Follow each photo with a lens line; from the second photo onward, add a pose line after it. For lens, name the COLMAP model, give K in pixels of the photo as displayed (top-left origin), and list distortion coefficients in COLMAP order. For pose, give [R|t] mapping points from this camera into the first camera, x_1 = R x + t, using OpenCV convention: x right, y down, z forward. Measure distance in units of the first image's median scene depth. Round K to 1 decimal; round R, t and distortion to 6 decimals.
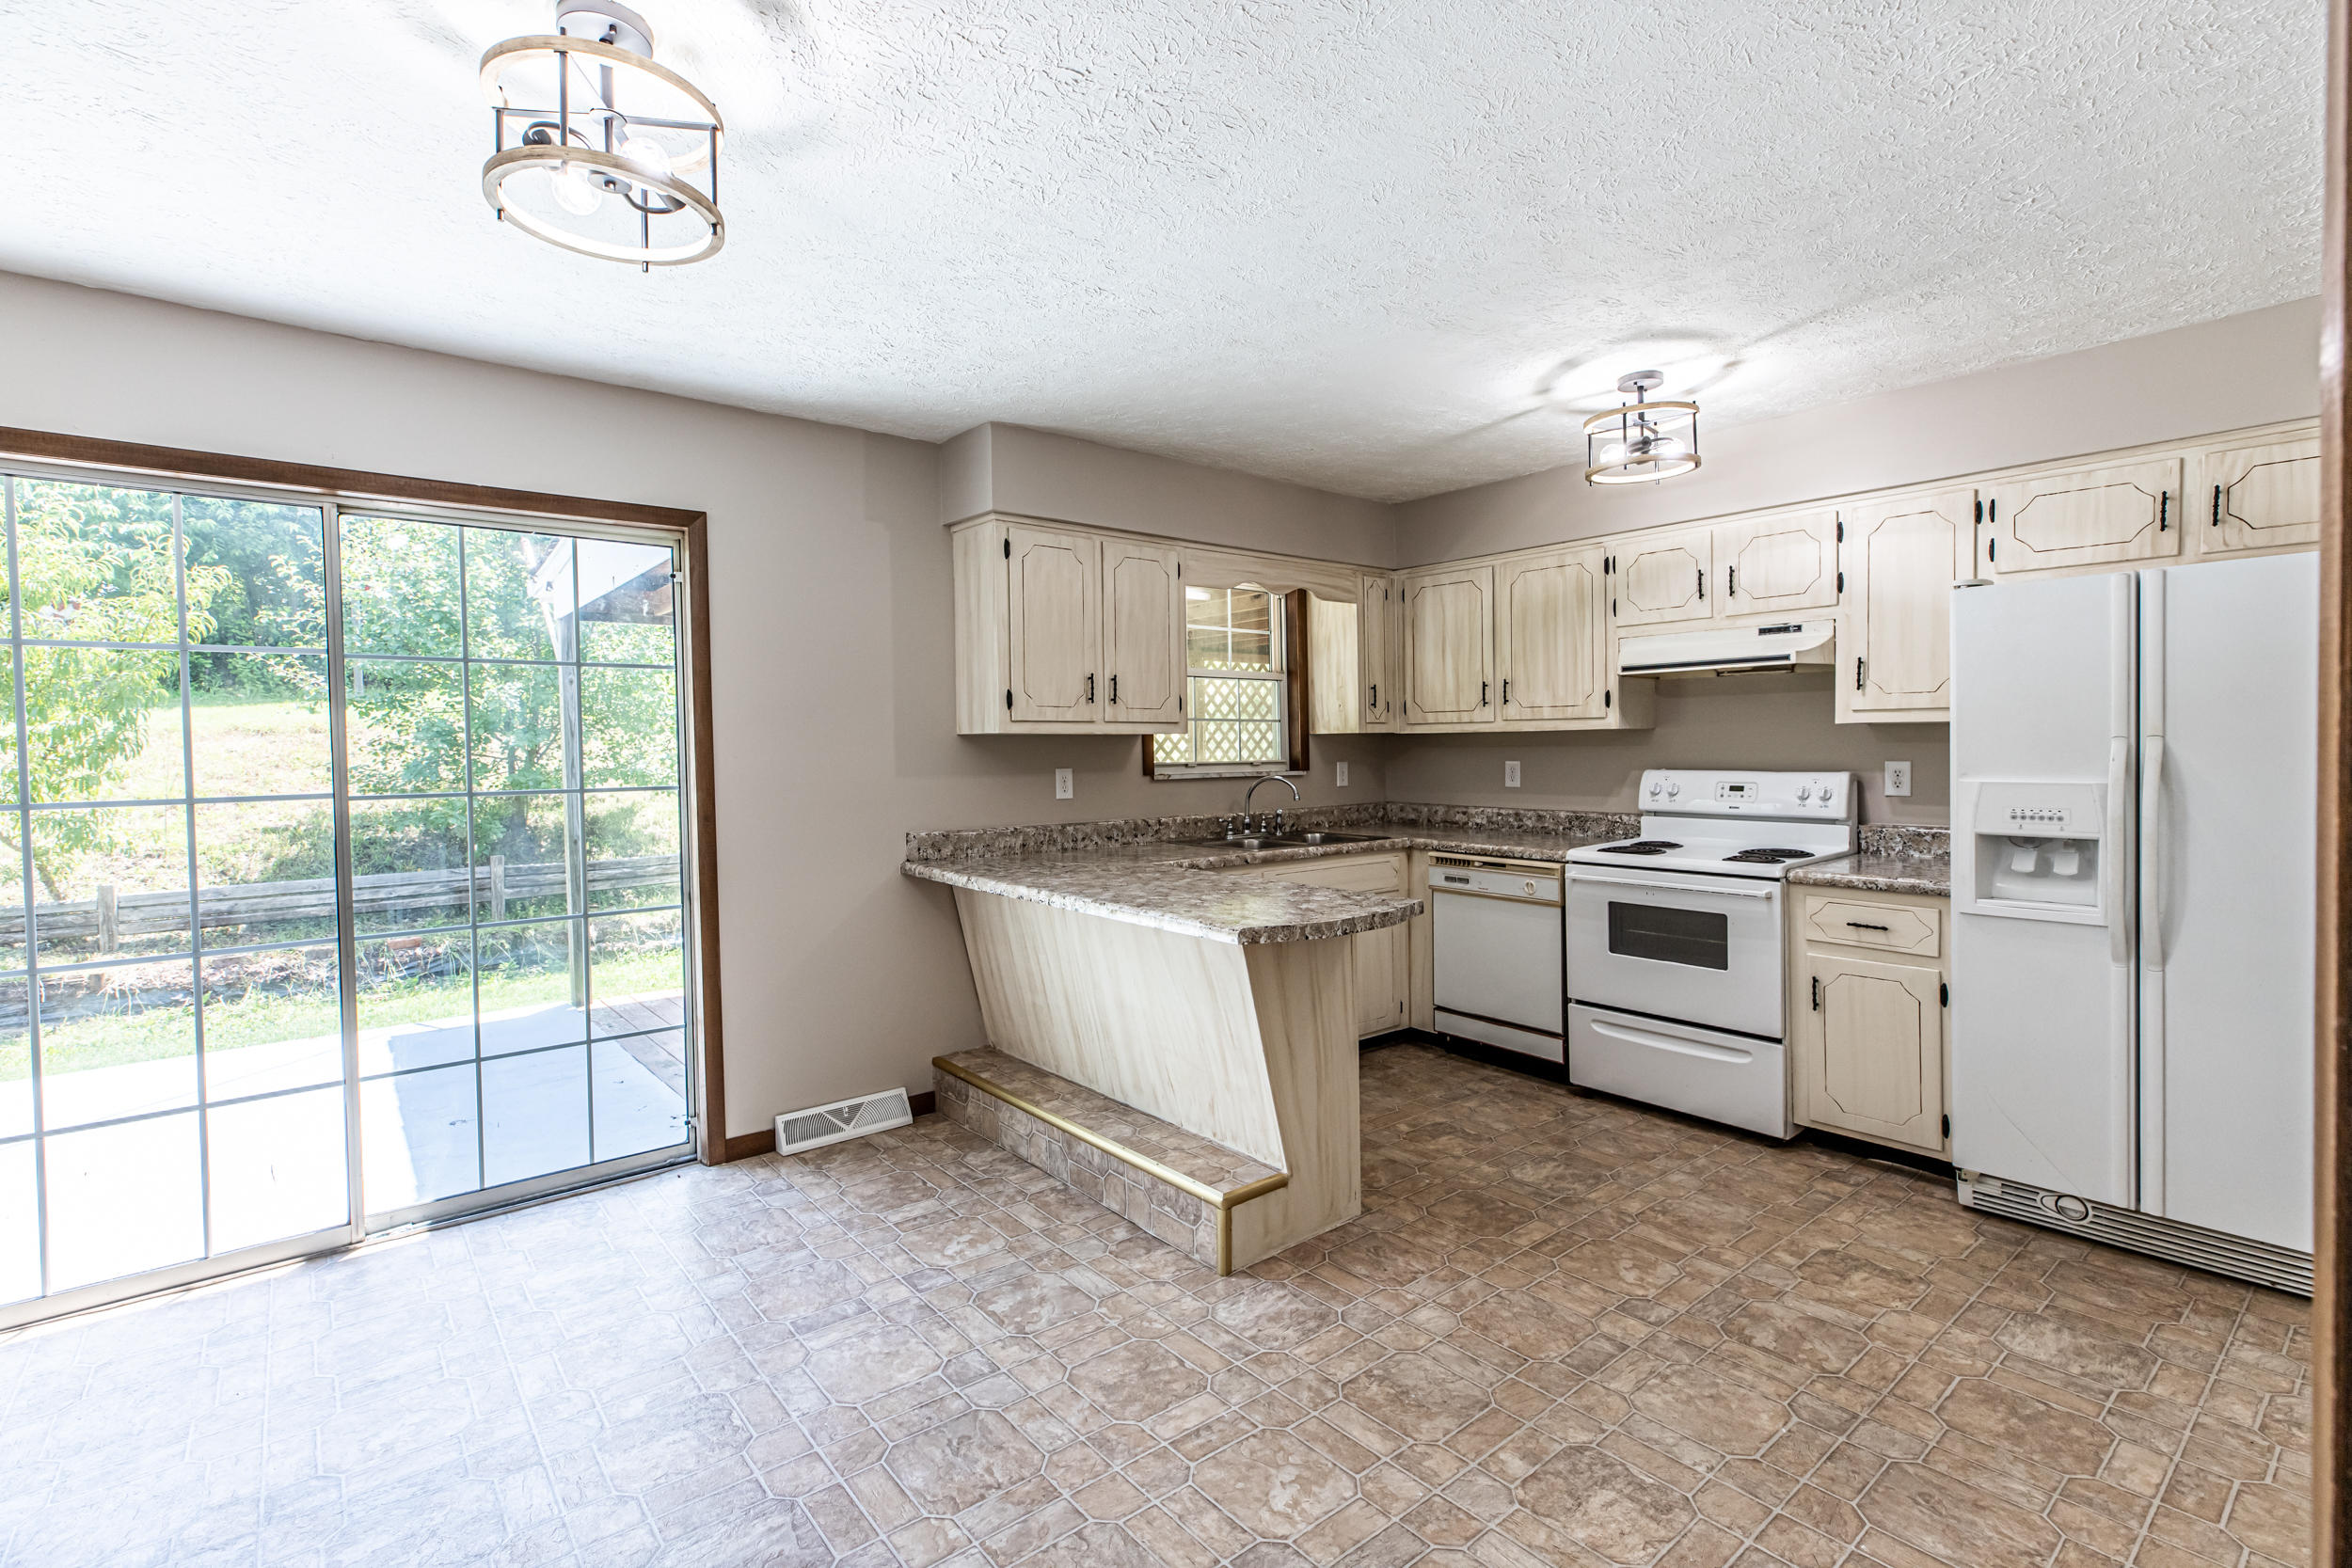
lens RADIAL K [[1124.5, 0, 1201.7], [0, 1124.5, 778.4], [0, 0, 1]] dist [0.002638, -0.000827]
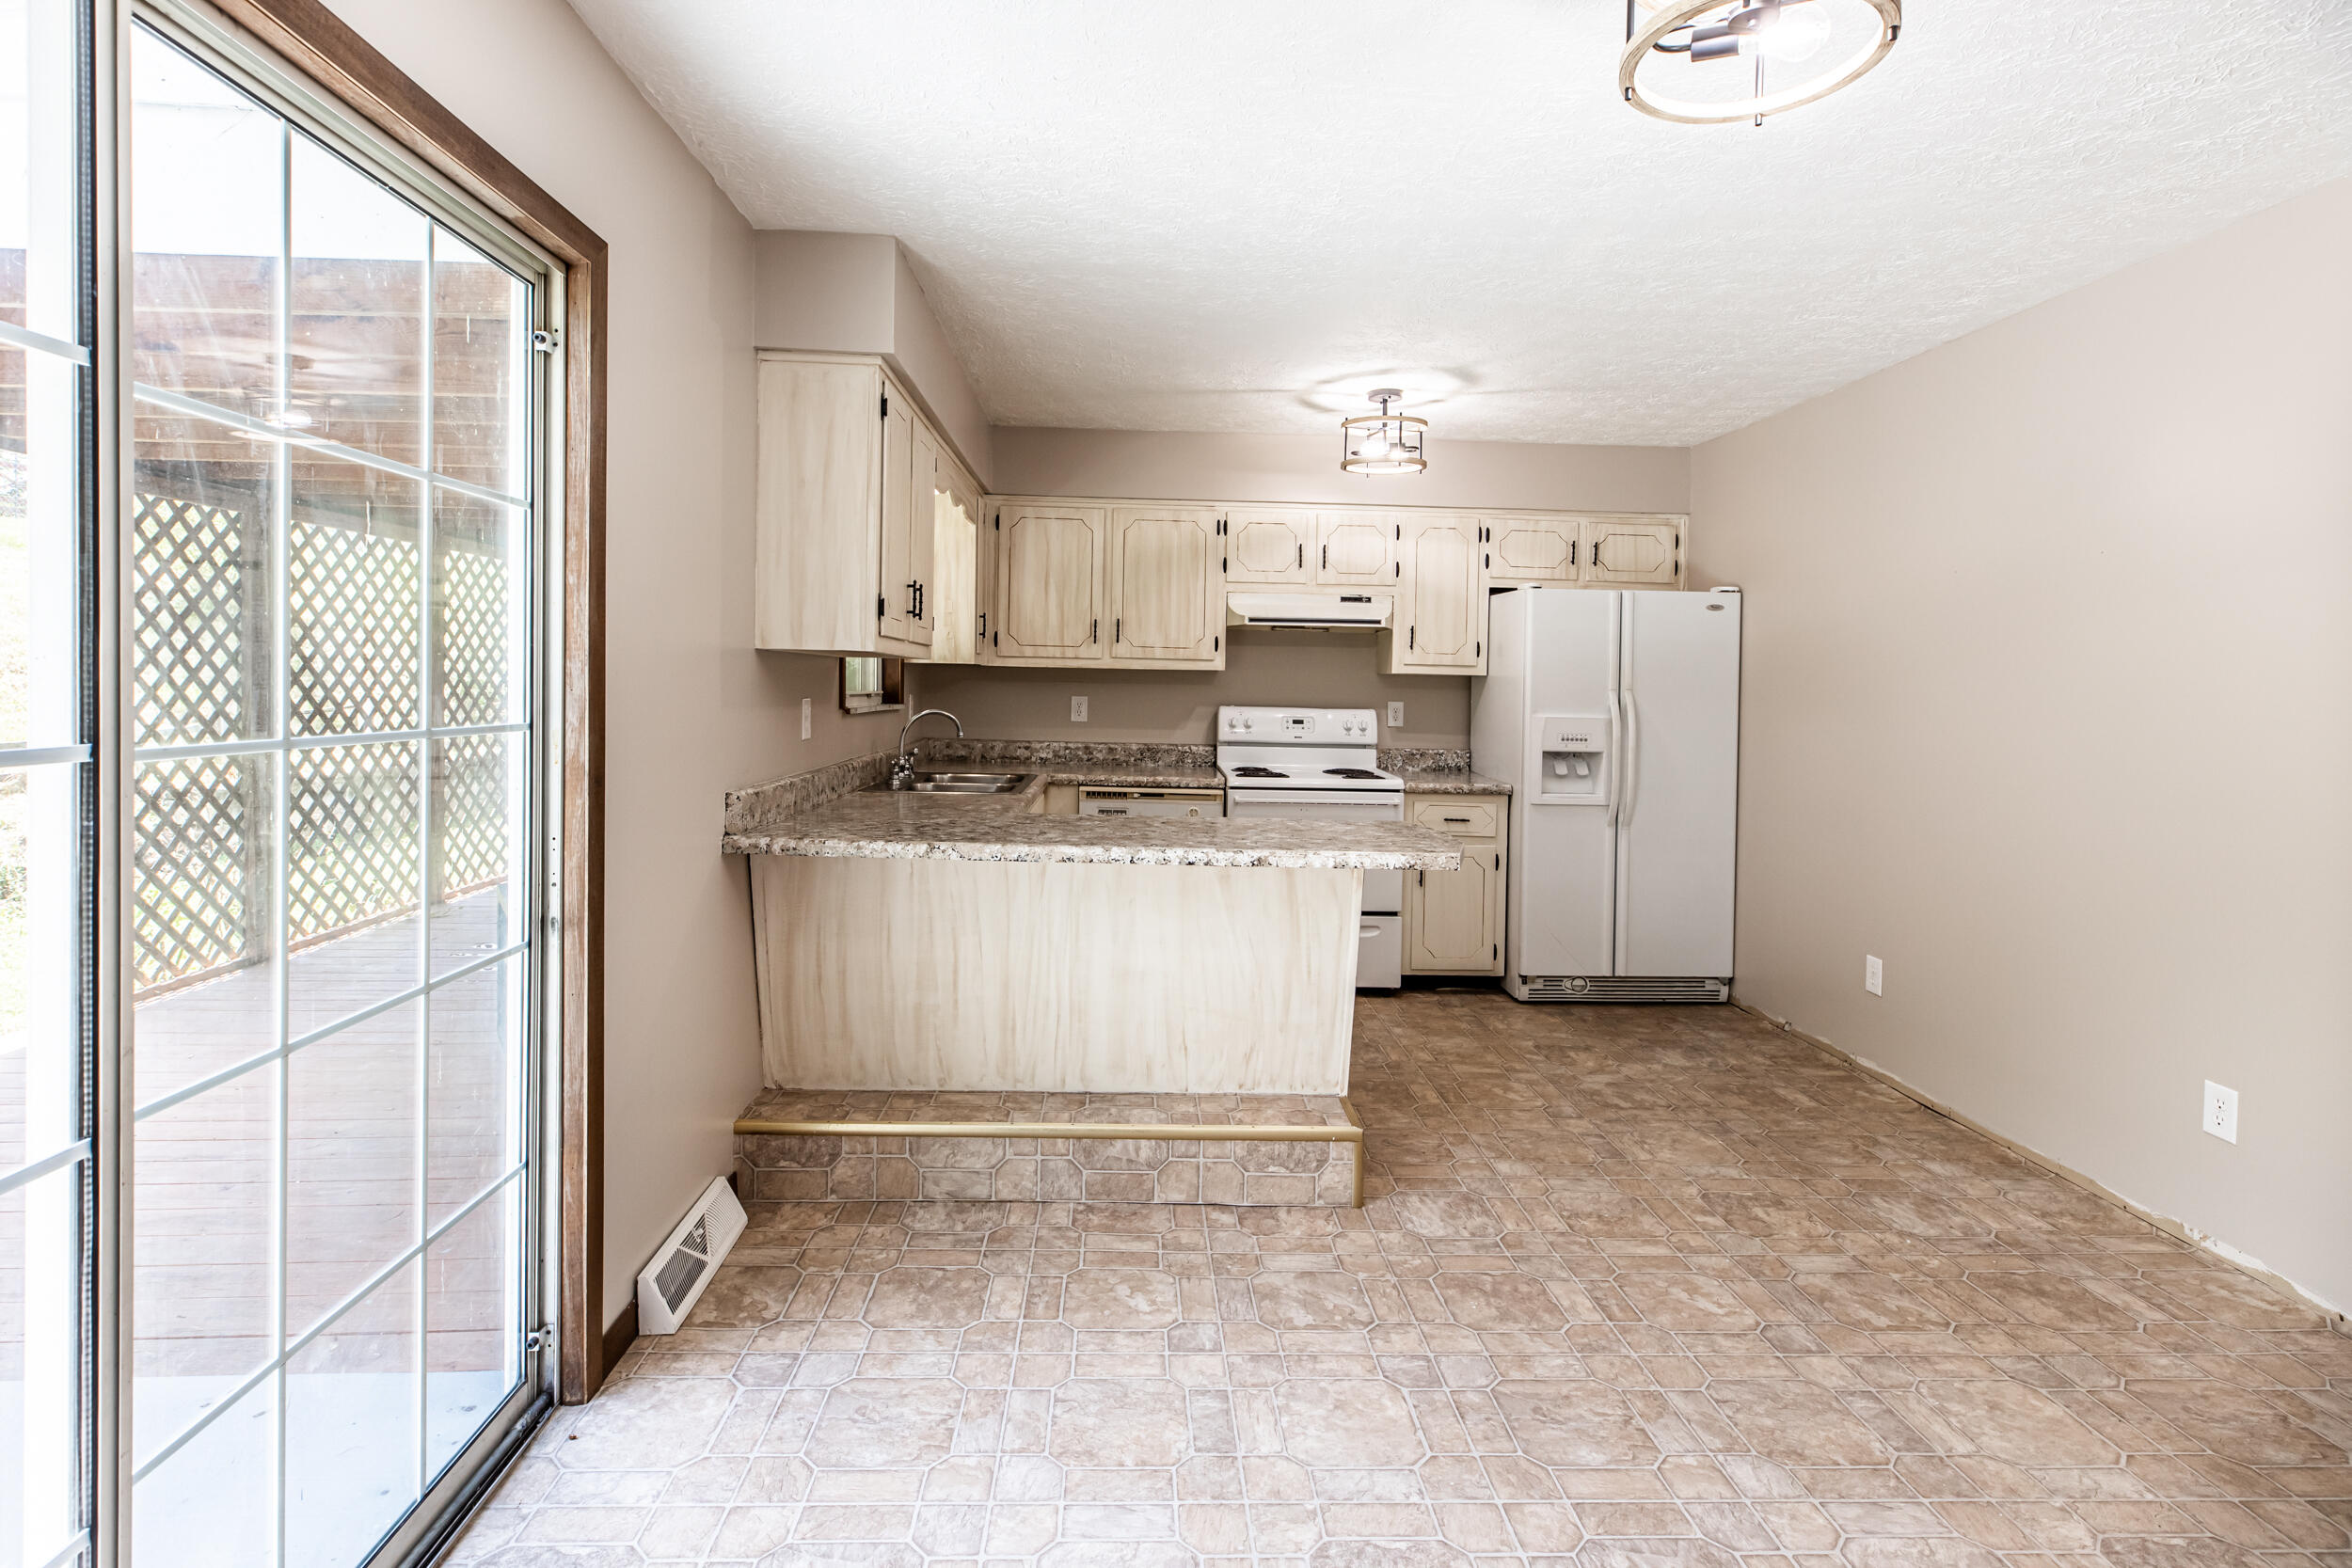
lens RADIAL K [[1124.5, 0, 1237.9], [0, 1124.5, 697.6], [0, 0, 1]] dist [0.002638, -0.000827]
pose [[0.580800, 0.014605, 0.813915, -0.621756], [-0.003527, 0.999875, -0.015425, 0.001608], [-0.814039, 0.006088, 0.580779, 0.358607]]
